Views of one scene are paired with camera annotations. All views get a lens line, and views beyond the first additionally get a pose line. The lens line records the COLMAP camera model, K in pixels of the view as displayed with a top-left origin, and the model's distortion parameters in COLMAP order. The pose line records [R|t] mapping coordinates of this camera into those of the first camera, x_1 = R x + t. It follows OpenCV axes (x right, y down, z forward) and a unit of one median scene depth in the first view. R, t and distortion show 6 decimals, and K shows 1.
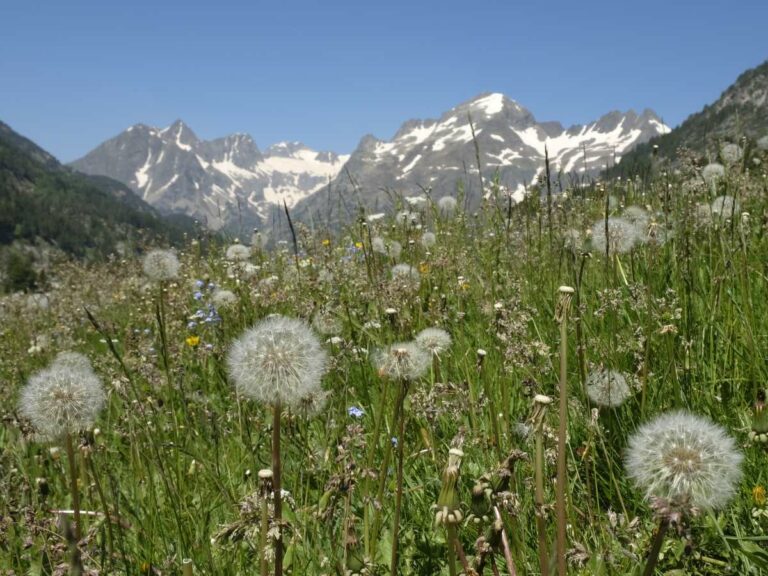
lens RADIAL K [[1466.0, 0, 384.0], [0, 1466.0, 288.0], [0, 0, 1]] dist [0.011761, 0.142445]
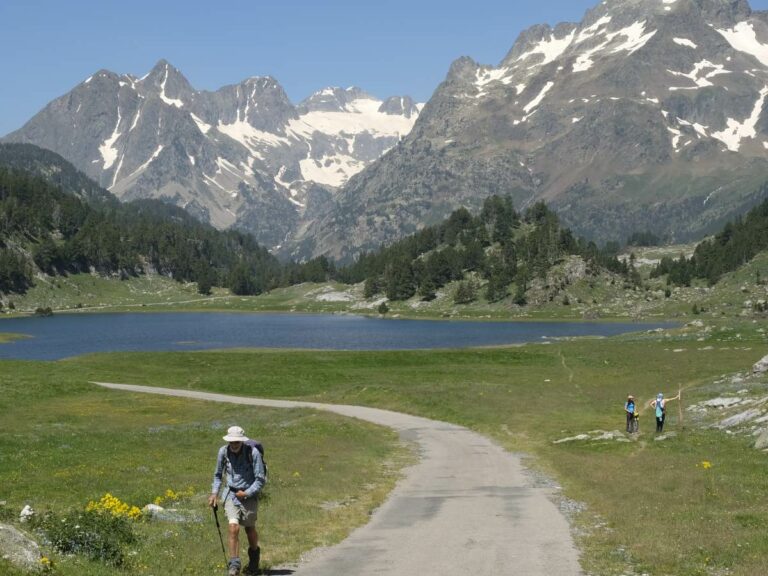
lens RADIAL K [[1466.0, 0, 384.0], [0, 1466.0, 288.0], [0, 0, 1]] dist [0.011761, 0.142445]
pose [[0.996761, -0.044666, -0.066878, -0.006445], [0.043135, 0.998777, -0.024176, 0.003356], [0.067876, 0.021213, 0.997468, 0.380488]]
